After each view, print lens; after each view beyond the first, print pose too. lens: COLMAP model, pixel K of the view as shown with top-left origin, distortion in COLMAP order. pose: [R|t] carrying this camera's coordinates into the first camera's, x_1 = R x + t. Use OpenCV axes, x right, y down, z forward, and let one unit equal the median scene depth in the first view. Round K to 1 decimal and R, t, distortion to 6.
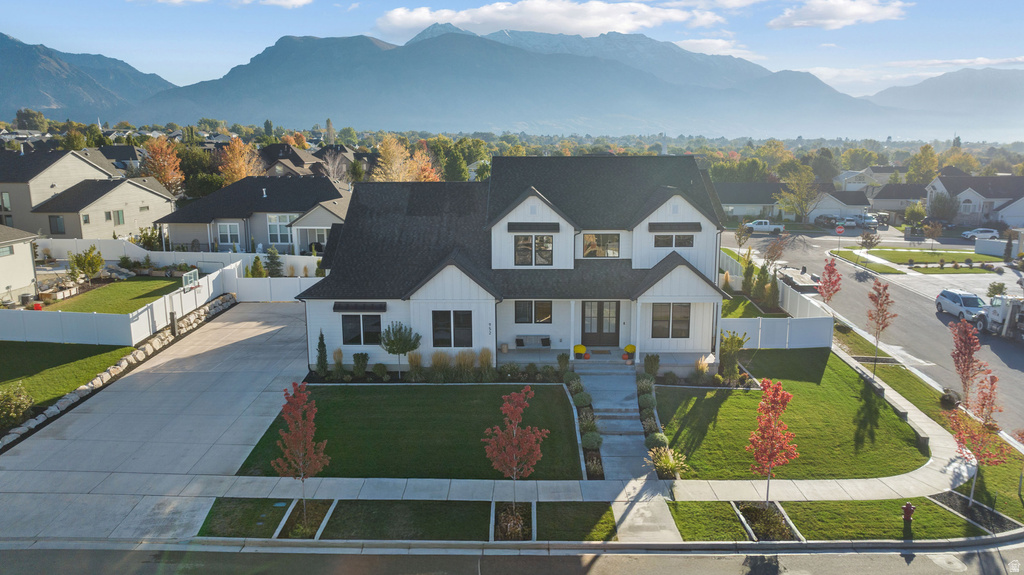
lens RADIAL K [[726.6, 0, 520.4], [0, 726.6, 285.8], [0, 0, 1]] dist [-0.012029, 0.001704]
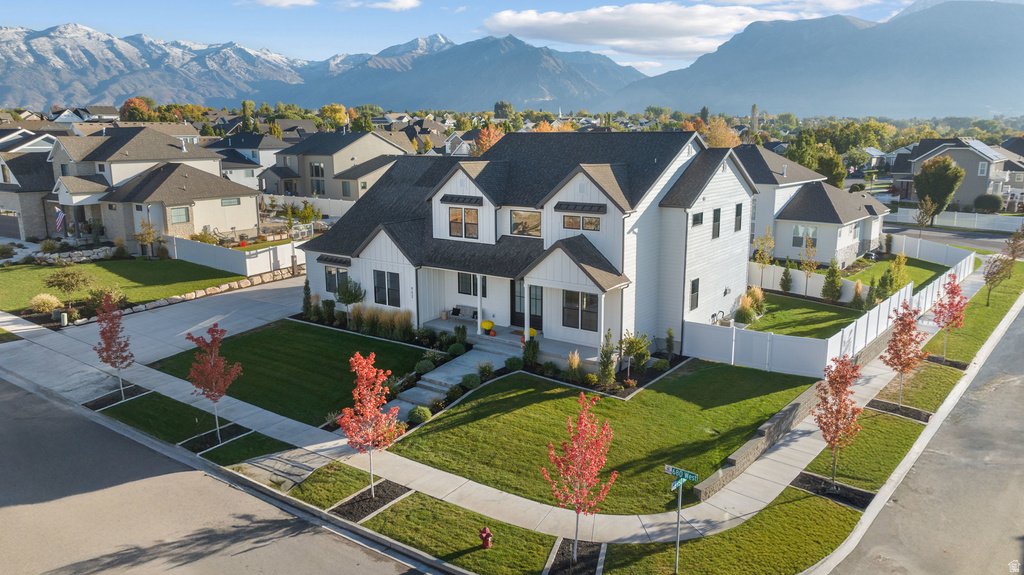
lens RADIAL K [[726.6, 0, 520.4], [0, 726.6, 285.8], [0, 0, 1]] dist [-0.012029, 0.001704]
pose [[0.819725, 0.117316, -0.560614, 0.673427], [-0.107651, 0.992912, 0.050374, -0.021303], [0.562550, 0.019058, 0.826544, 0.202180]]
